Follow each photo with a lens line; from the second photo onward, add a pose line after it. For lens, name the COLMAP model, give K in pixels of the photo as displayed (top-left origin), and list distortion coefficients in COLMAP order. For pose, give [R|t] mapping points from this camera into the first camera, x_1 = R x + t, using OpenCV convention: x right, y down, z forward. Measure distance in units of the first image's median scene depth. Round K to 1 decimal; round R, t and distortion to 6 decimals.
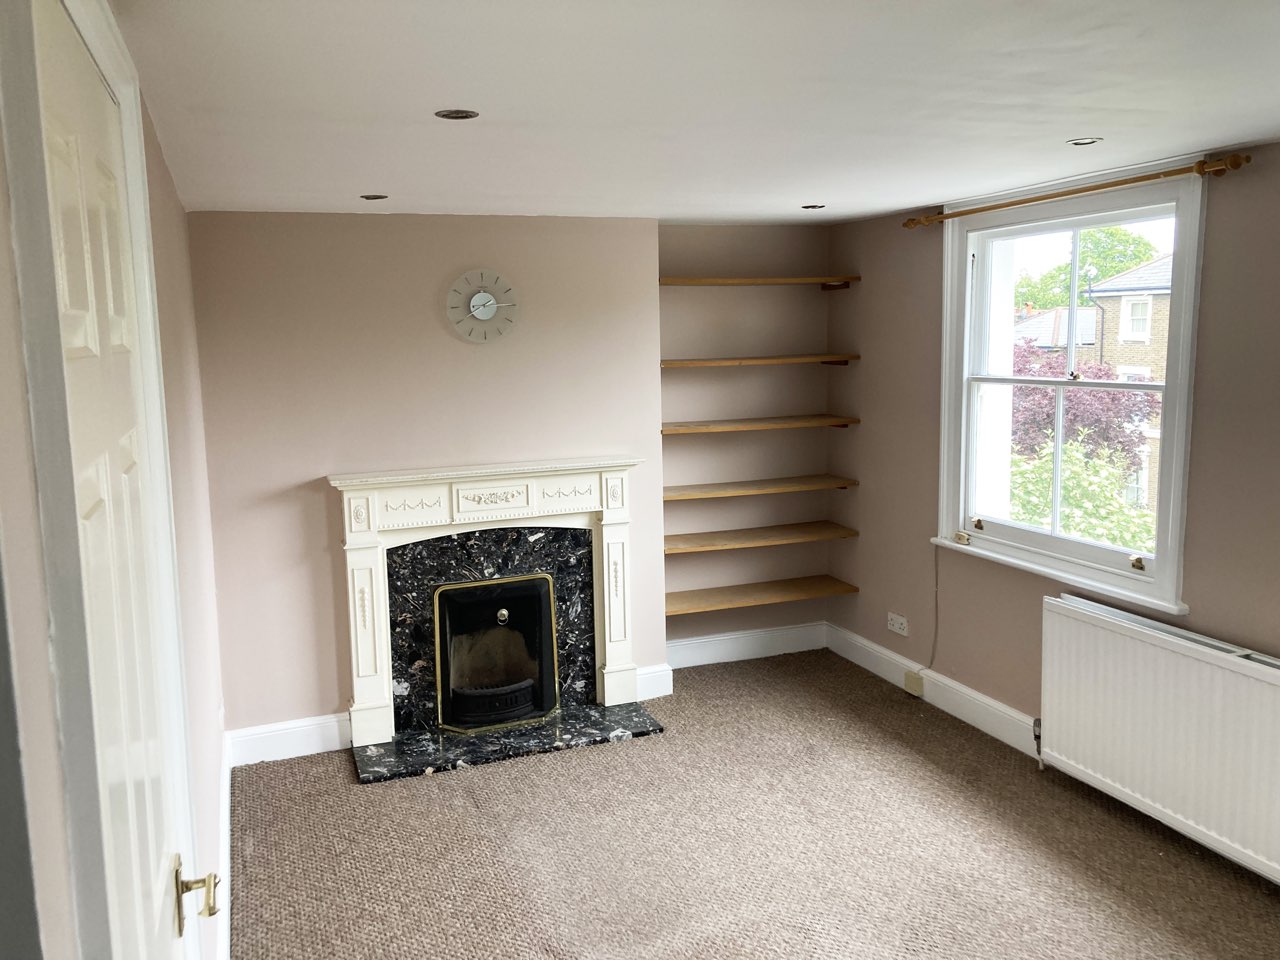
lens RADIAL K [[1051.0, 0, 640.1], [0, 1051.0, 463.2], [0, 0, 1]] dist [0.040519, -0.041018]
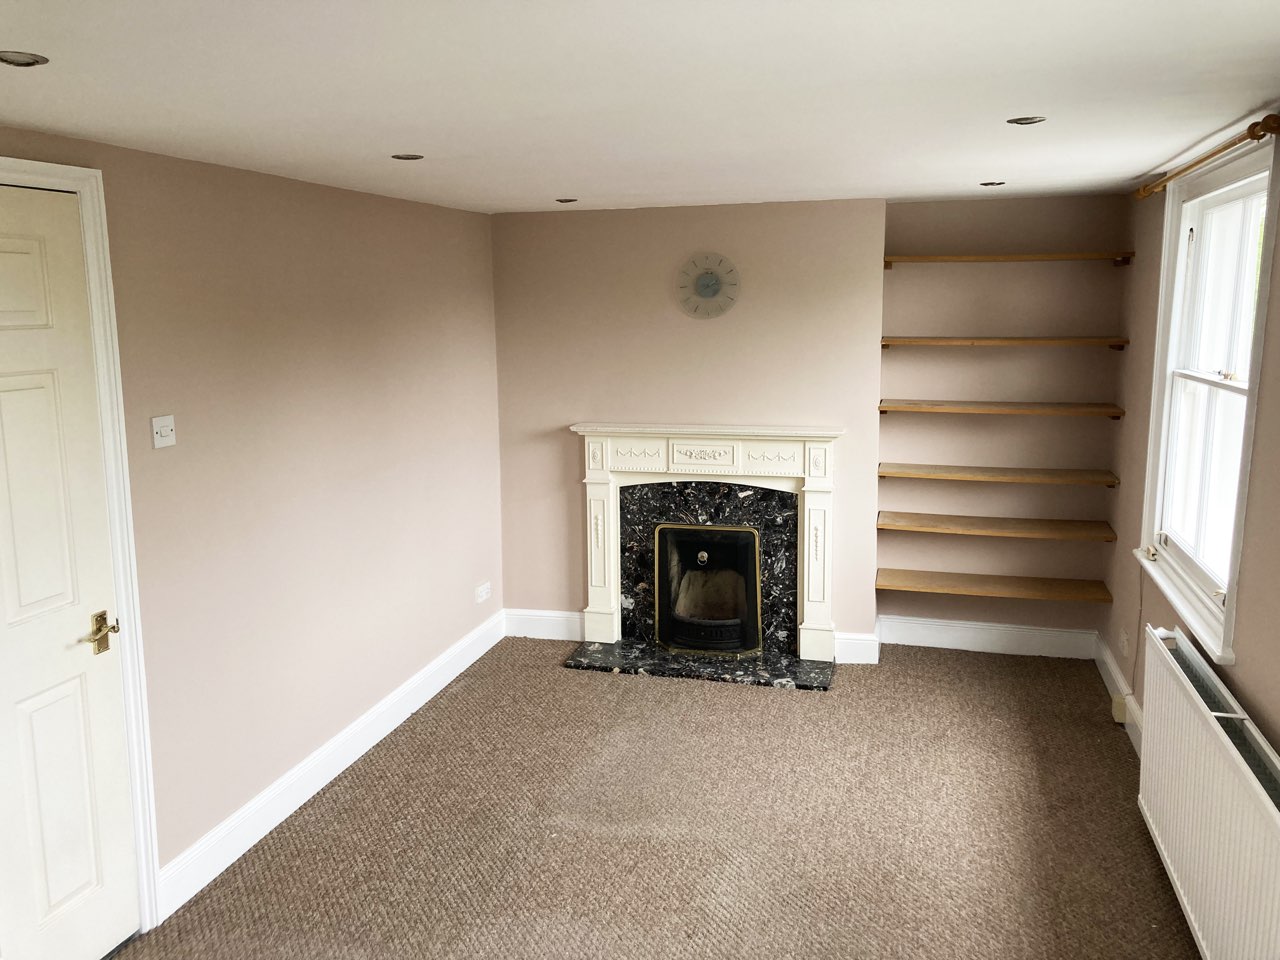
lens RADIAL K [[1051.0, 0, 627.9], [0, 1051.0, 473.2], [0, 0, 1]] dist [0.040519, -0.041018]
pose [[0.802786, 0.112893, -0.585483, 0.474738], [-0.084151, 0.993536, 0.076189, -0.027249], [0.590300, -0.011895, 0.807096, 0.029680]]
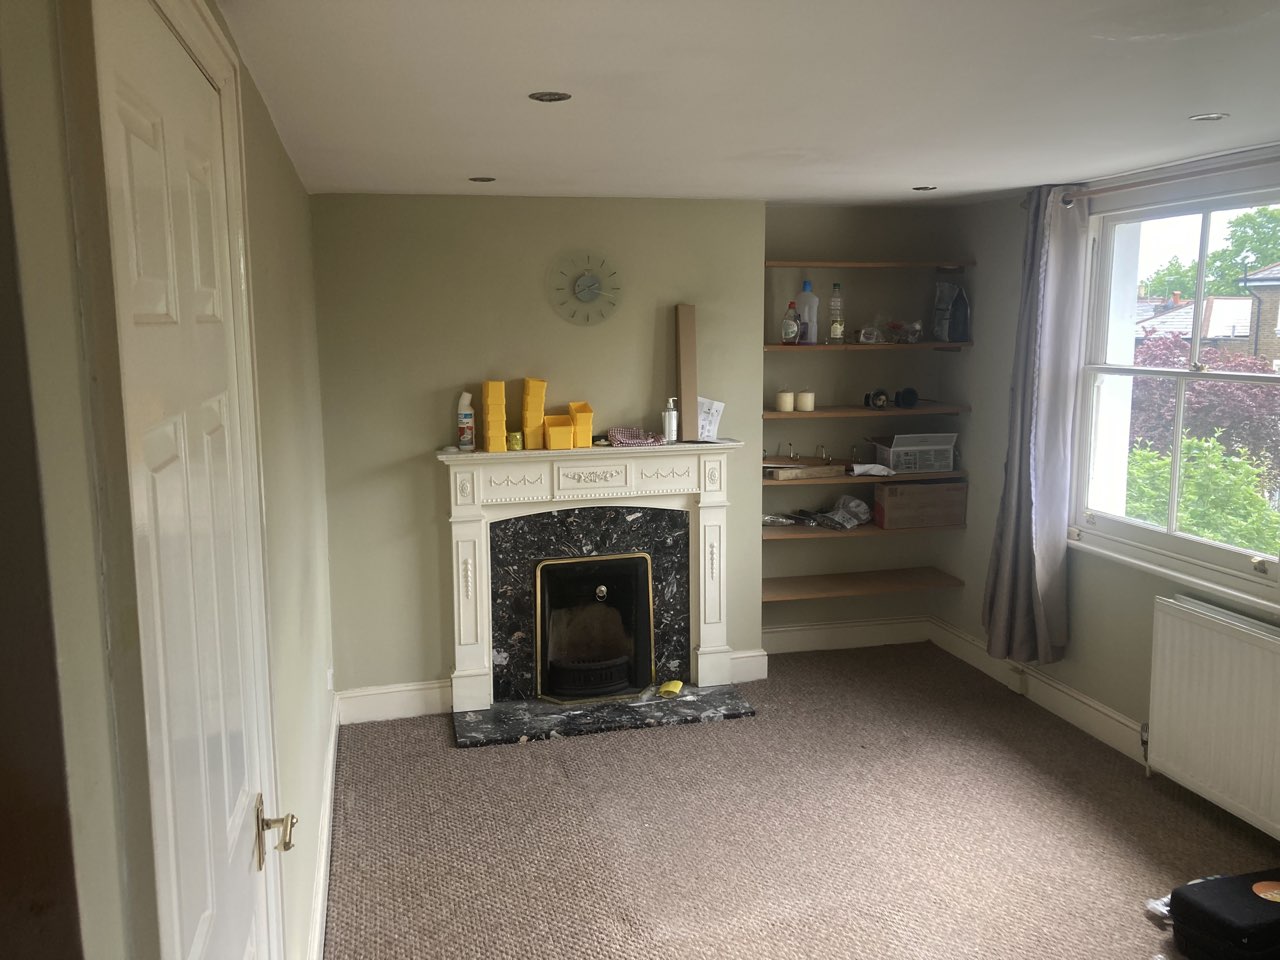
lens RADIAL K [[1051.0, 0, 638.1], [0, 1051.0, 462.3], [0, 0, 1]] dist [0.040519, -0.041018]
pose [[0.992915, 0.029457, -0.115122, 0.020543], [-0.027909, 0.999497, 0.015033, 0.002939], [0.115507, -0.011714, 0.993238, -0.004499]]
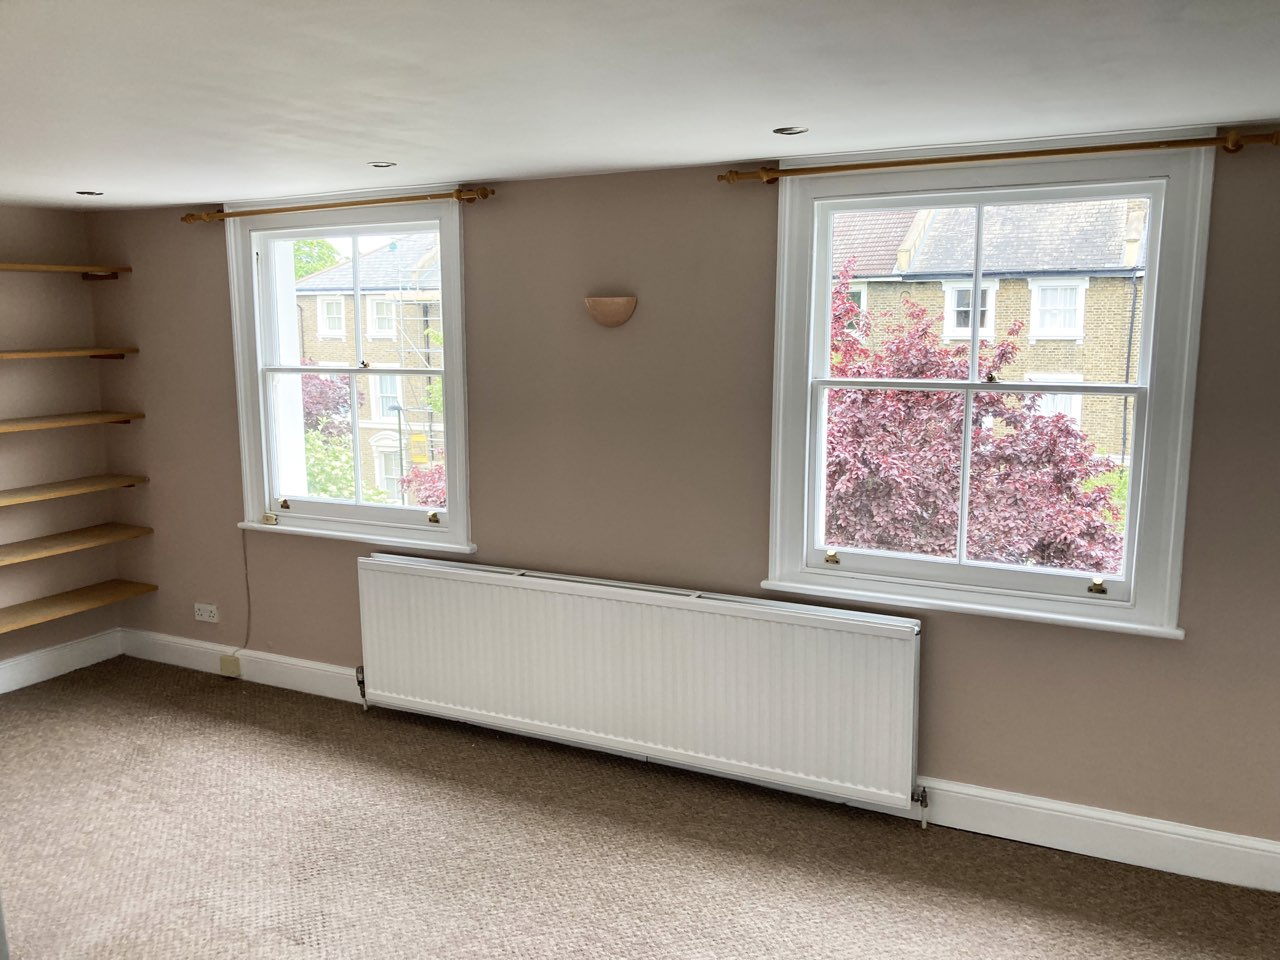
lens RADIAL K [[1051.0, 0, 646.6], [0, 1051.0, 476.0], [0, 0, 1]] dist [0.040519, -0.041018]
pose [[0.744810, -0.088376, 0.661398, -0.116397], [0.078812, 0.995904, 0.044320, 0.010669], [-0.662605, 0.019116, 0.748725, -0.054214]]
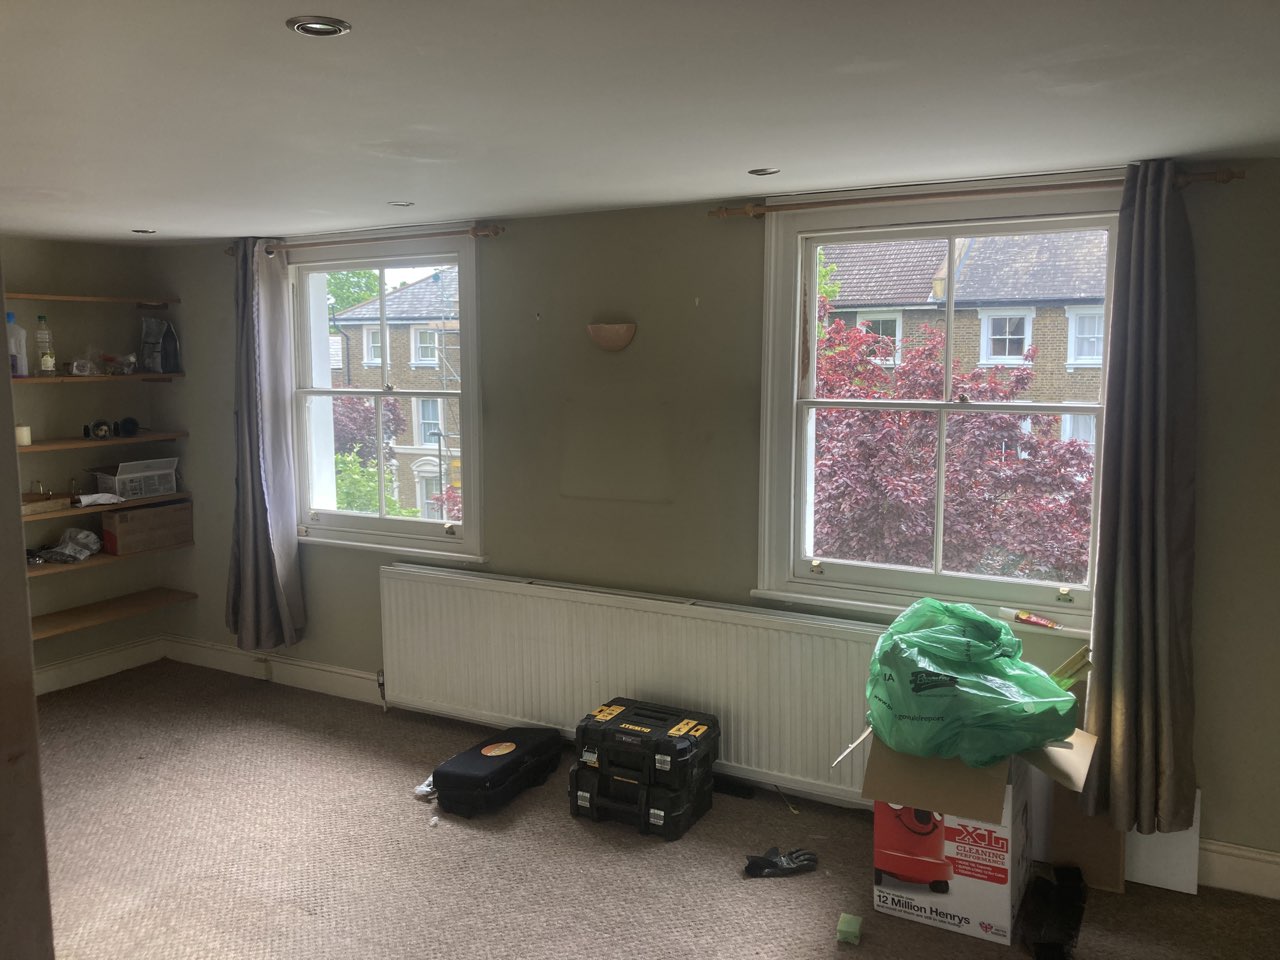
lens RADIAL K [[1051.0, 0, 631.0], [0, 1051.0, 465.6], [0, 0, 1]] dist [0.040519, -0.041018]
pose [[0.779514, -0.060037, 0.623500, -0.127919], [0.073785, 0.997267, 0.003780, 0.023006], [-0.622023, 0.043058, 0.781814, -0.122267]]
